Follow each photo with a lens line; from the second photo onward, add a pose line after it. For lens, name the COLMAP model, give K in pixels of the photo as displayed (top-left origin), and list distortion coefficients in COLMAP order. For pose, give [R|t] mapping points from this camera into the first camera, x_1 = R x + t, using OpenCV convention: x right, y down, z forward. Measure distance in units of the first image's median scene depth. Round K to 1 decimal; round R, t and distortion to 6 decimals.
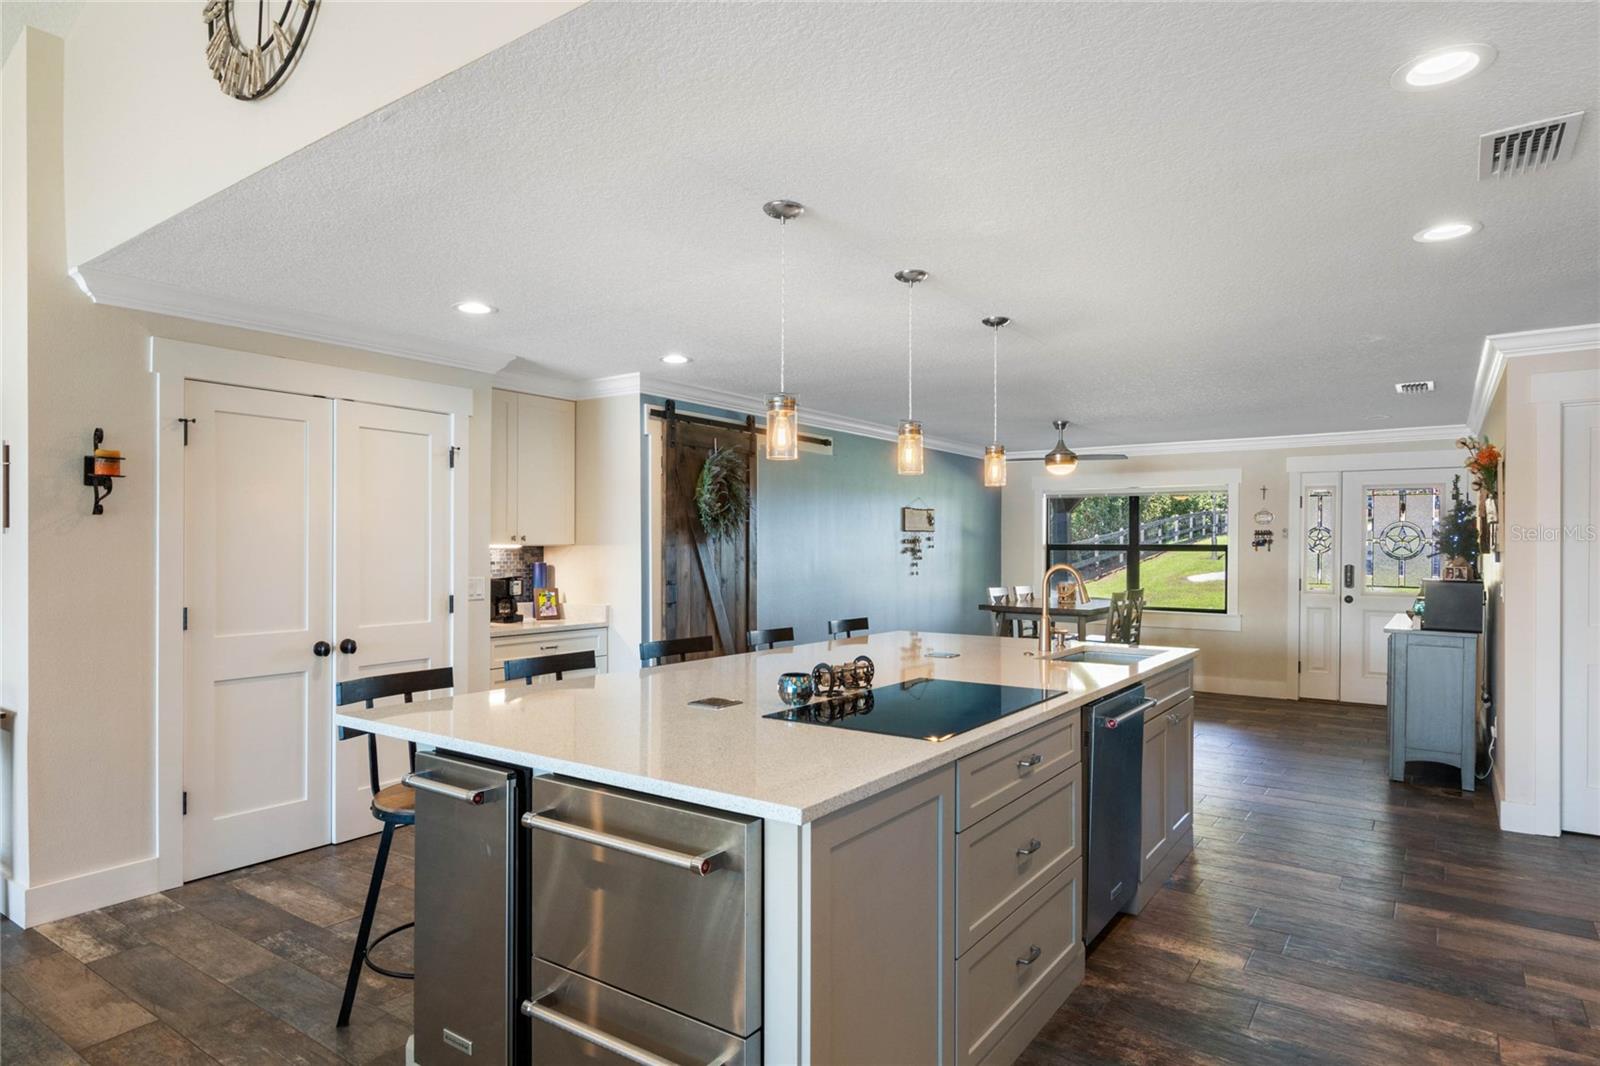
lens RADIAL K [[921.9, 0, 812.4], [0, 921.9, 540.6], [0, 0, 1]] dist [-0.006524, 0.000465]
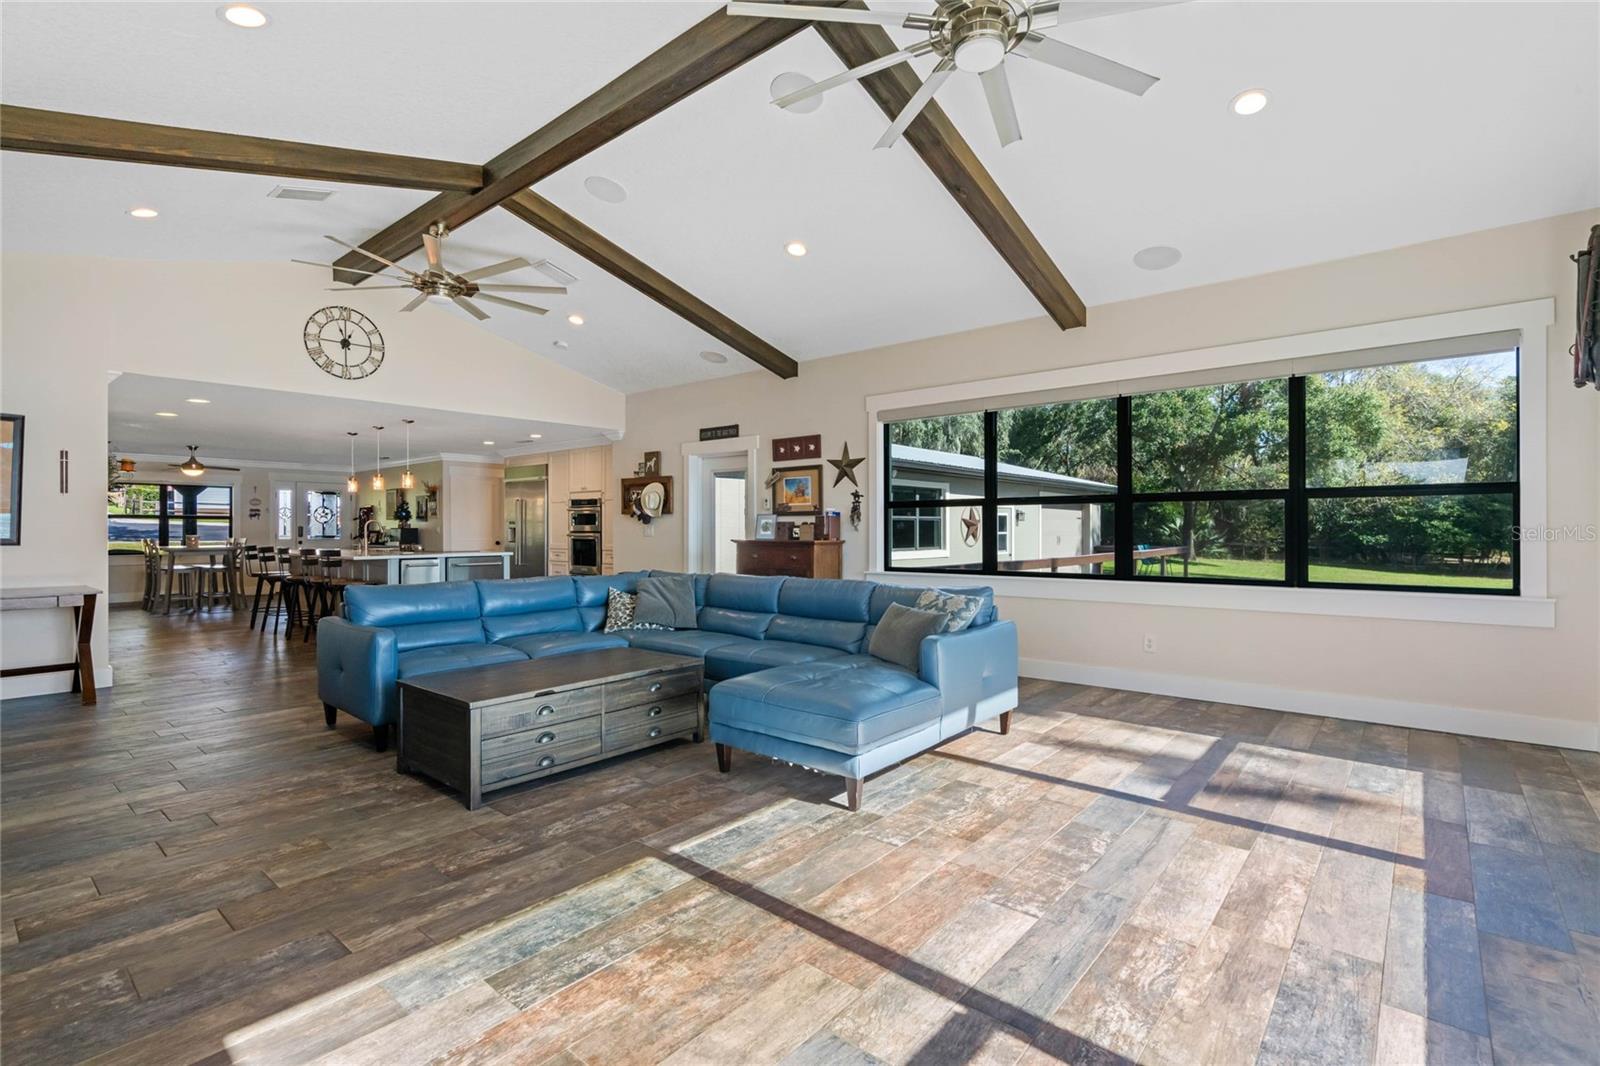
lens RADIAL K [[741.4, 0, 812.1], [0, 741.4, 530.8], [0, 0, 1]] dist [-0.000725, 0.000013]
pose [[0.095185, -0.004355, 0.995450, -1.033076], [-0.006879, 0.999964, 0.005033, 0.021563], [-0.995436, -0.007327, 0.095152, -0.342343]]
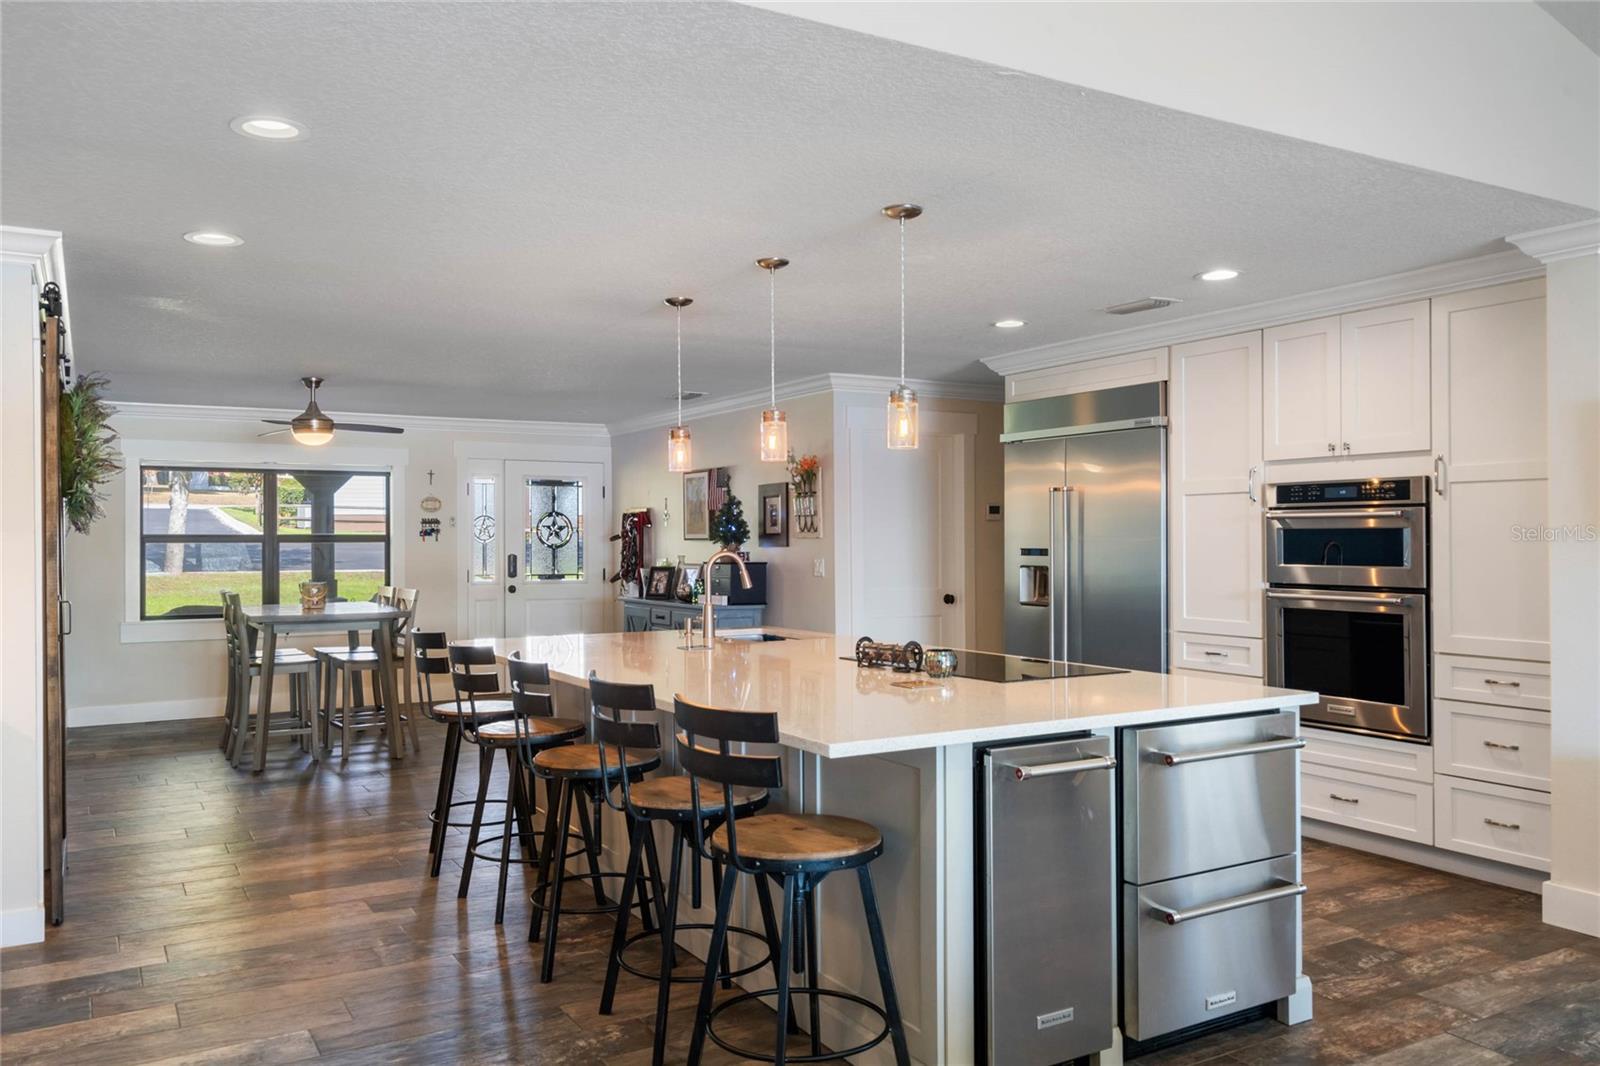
lens RADIAL K [[1209.4, 0, 798.6], [0, 1209.4, 534.1], [0, 0, 1]] dist [-0.005192, 0.001657]
pose [[0.422984, -0.001430, 0.906136, -0.474973], [0.000001, 0.999999, 0.001578, 0.002458], [-0.906137, -0.000666, 0.422984, 0.181506]]
